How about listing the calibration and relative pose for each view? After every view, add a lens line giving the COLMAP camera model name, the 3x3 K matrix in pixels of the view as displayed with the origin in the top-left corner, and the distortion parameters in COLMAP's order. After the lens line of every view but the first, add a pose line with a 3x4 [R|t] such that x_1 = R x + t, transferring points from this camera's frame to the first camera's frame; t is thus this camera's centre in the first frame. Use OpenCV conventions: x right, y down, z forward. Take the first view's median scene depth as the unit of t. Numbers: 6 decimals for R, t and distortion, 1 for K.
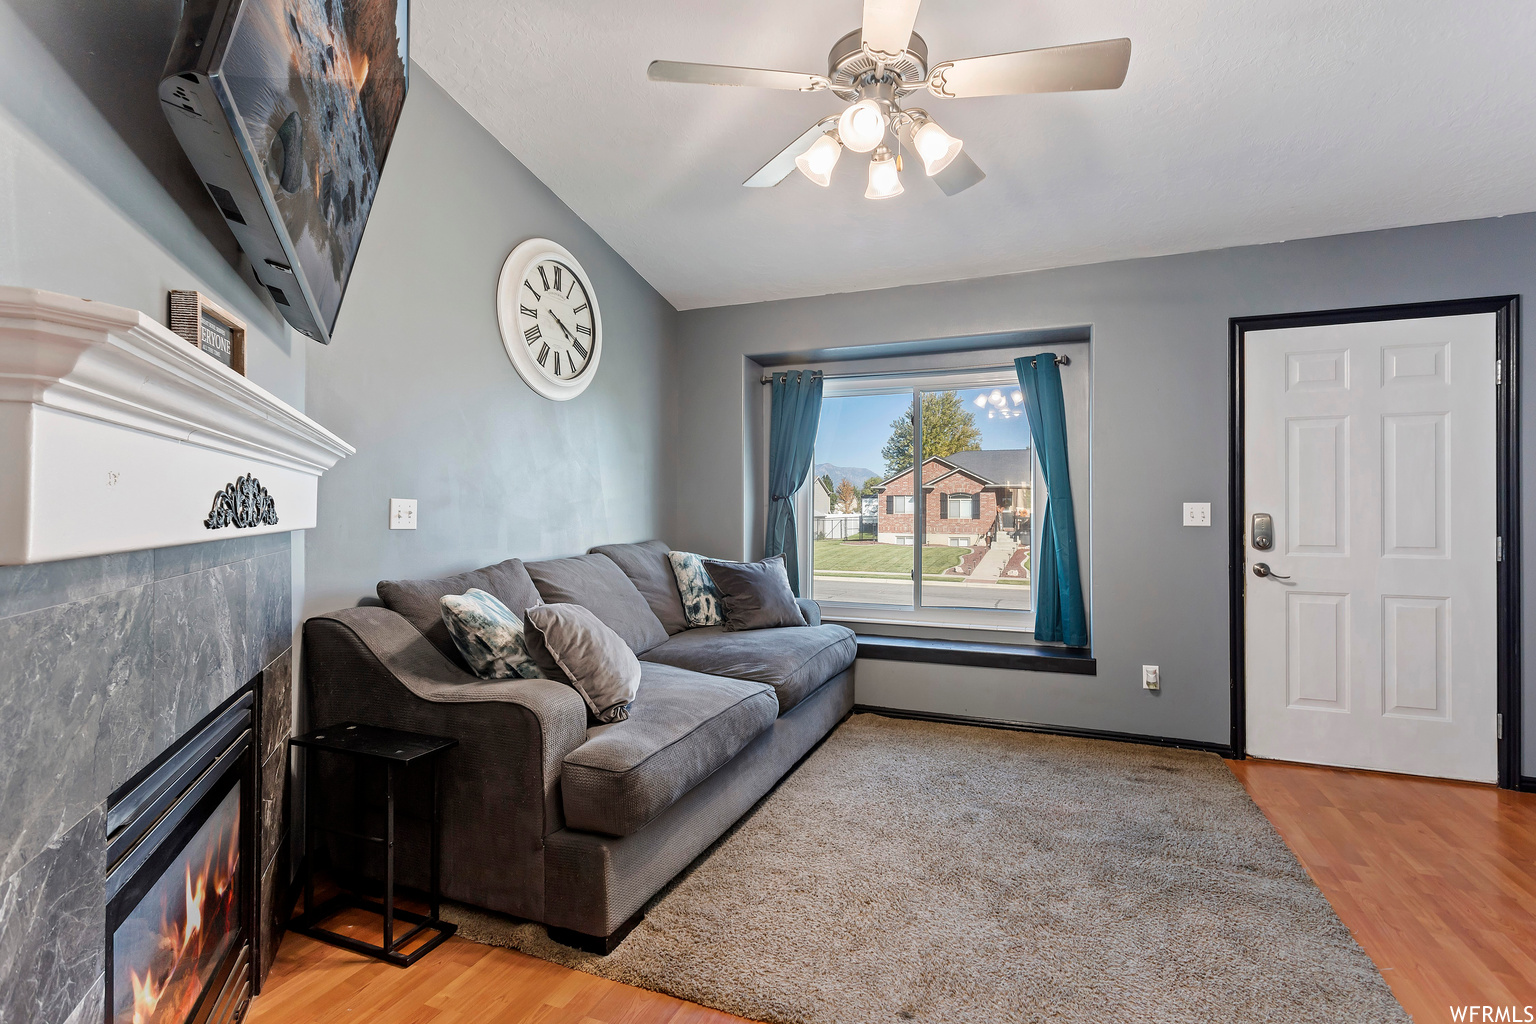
lens RADIAL K [[750.2, 0, 765.1], [0, 750.2, 513.0], [0, 0, 1]] dist [0.002639, 0.002955]
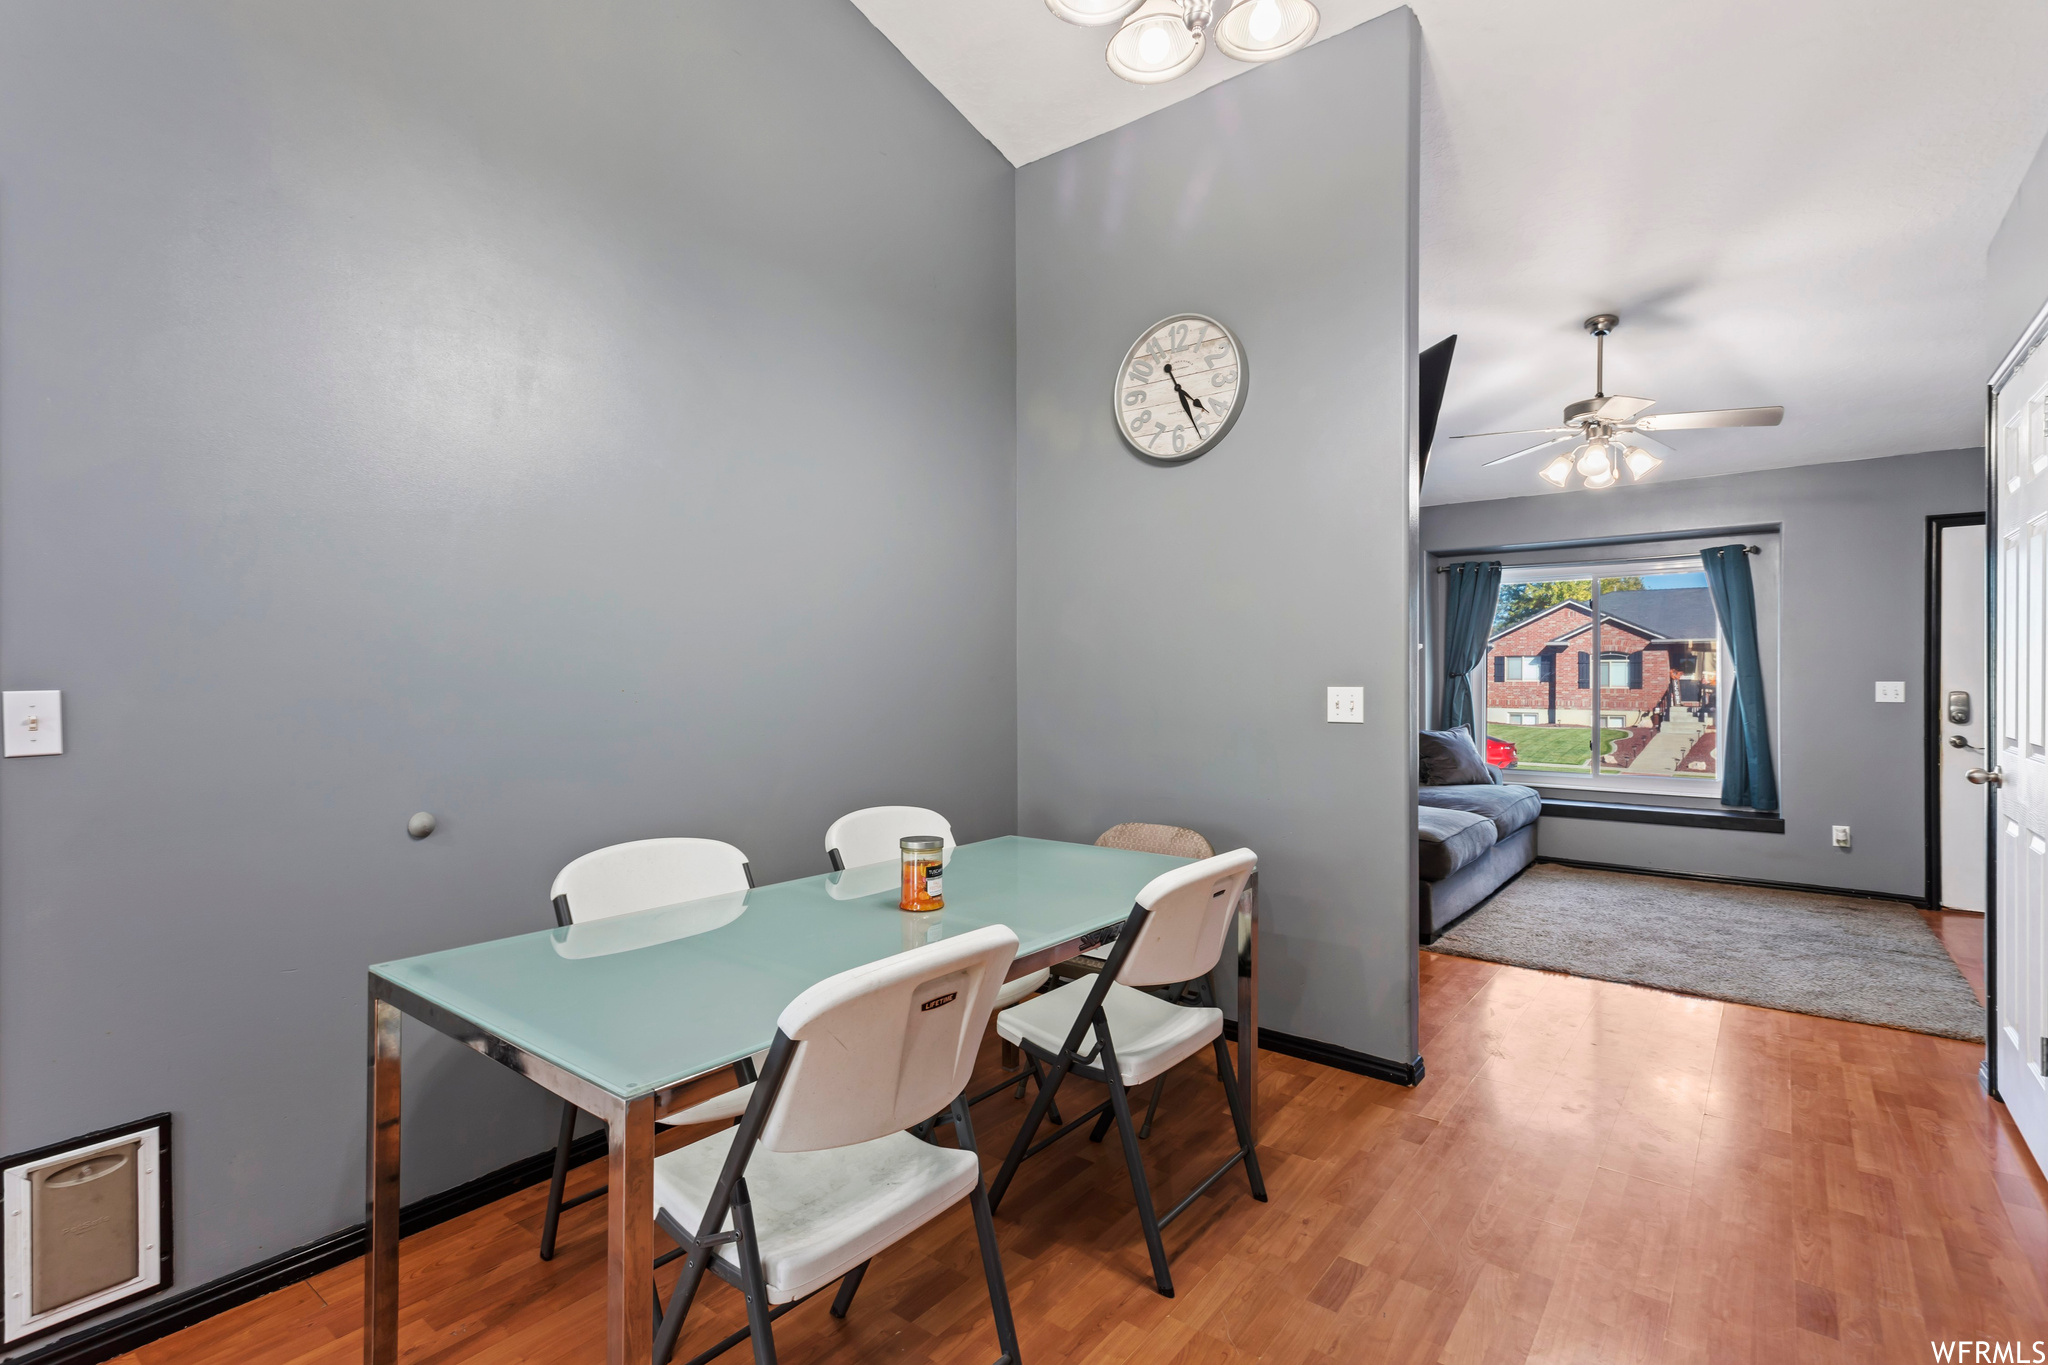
lens RADIAL K [[1000.2, 0, 993.3], [0, 1000.2, 682.8], [0, 0, 1]] dist [0.002639, 0.002955]
pose [[0.957315, -0.000390, -0.289045, -0.236122], [0.001392, 0.999994, 0.003260, -0.015995], [0.289042, -0.003524, 0.957310, -0.709323]]
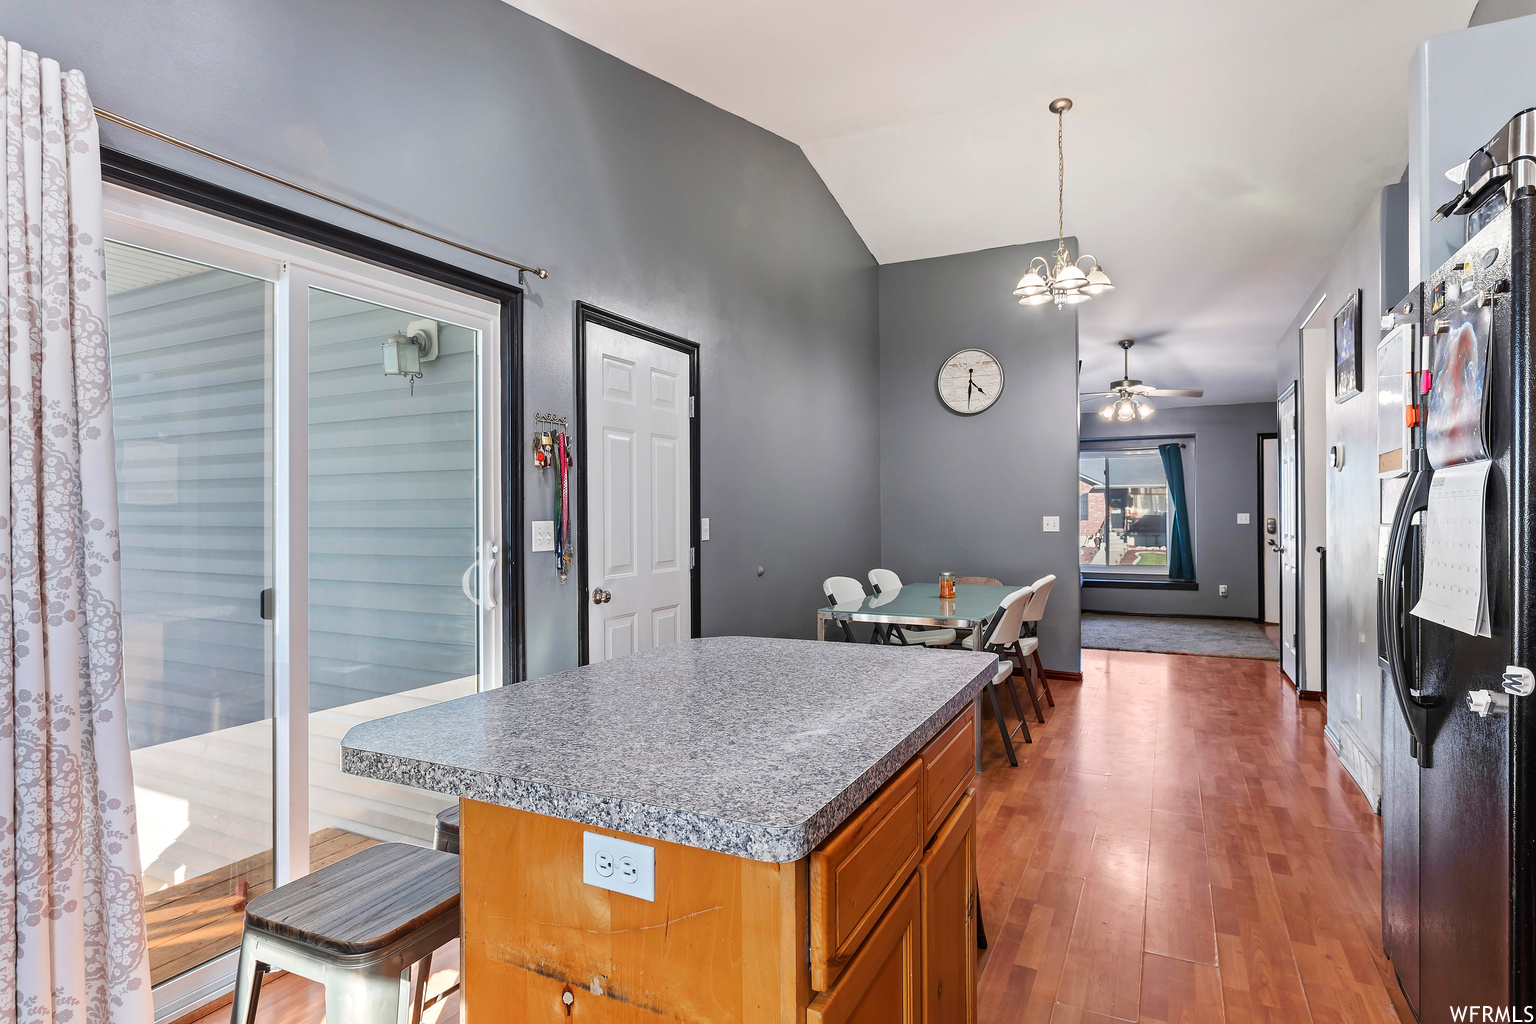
lens RADIAL K [[827.1, 0, 767.9], [0, 827.1, 512.3], [0, 0, 1]] dist [-0.003567, 0.003436]
pose [[0.996961, -0.005836, -0.077686, -0.581915], [0.005646, 0.999981, -0.002656, -0.016303], [0.077700, 0.002209, 0.996974, -1.402053]]
